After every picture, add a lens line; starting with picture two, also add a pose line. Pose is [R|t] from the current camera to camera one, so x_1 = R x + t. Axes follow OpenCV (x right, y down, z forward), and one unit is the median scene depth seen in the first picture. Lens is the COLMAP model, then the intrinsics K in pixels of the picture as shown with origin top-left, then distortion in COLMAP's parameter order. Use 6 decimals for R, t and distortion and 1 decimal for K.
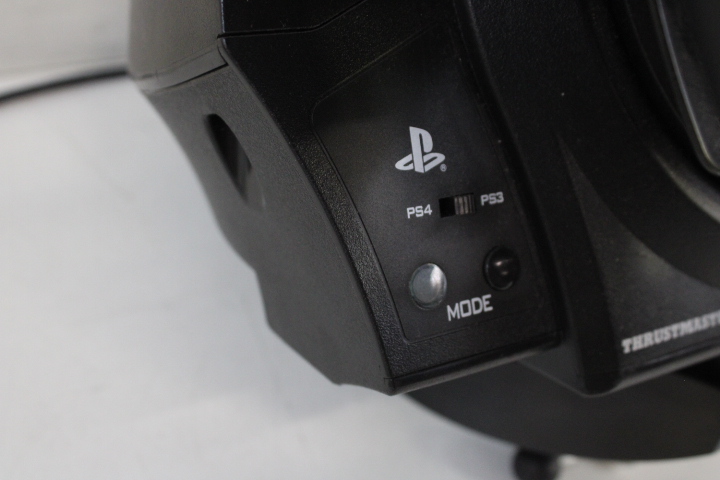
lens RADIAL K [[947.4, 0, 364.5], [0, 947.4, 241.1], [0, 0, 1]] dist [-0.052902, 0.000000]
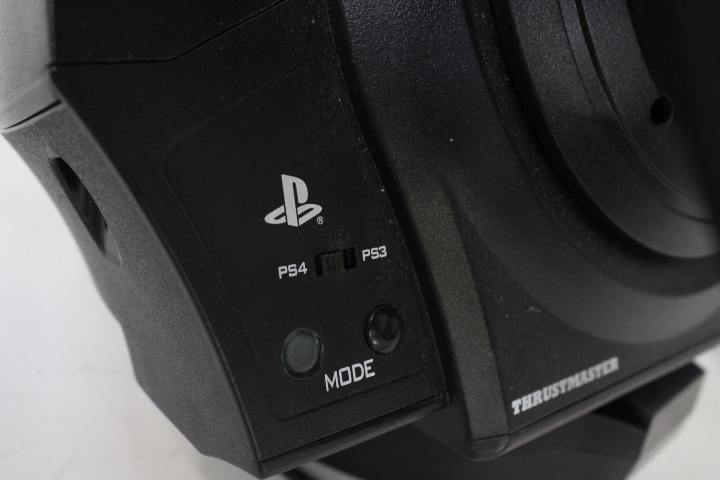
lens RADIAL K [[743.5, 0, 353.0], [0, 743.5, 239.1], [0, 0, 1]] dist [-0.070564, 0.000000]
pose [[0.994661, 0.001762, 0.103186, 0.041108], [-0.000309, 0.999901, -0.014095, -0.049322], [-0.103201, 0.013988, 0.994562, 0.296170]]
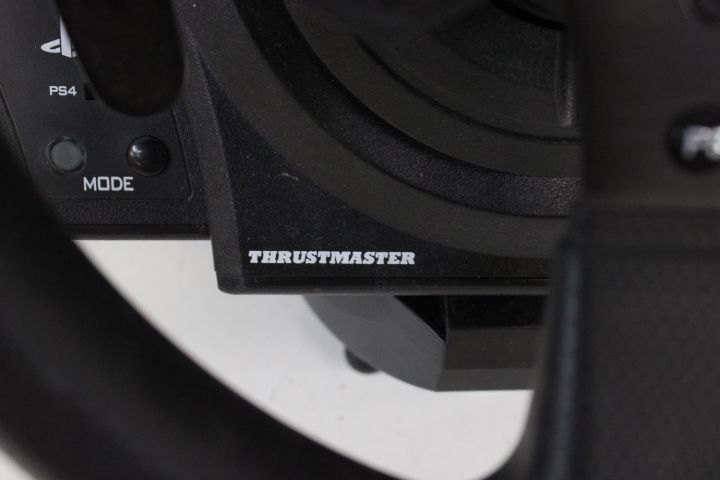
lens RADIAL K [[947.4, 0, 362.4], [0, 947.4, 238.4], [0, 0, 1]] dist [-0.052902, 0.000000]
pose [[0.860054, 0.276317, -0.428901, 0.872590], [-0.172244, 0.948544, 0.265701, -0.218571], [0.480250, -0.154642, 0.863392, 0.169454]]
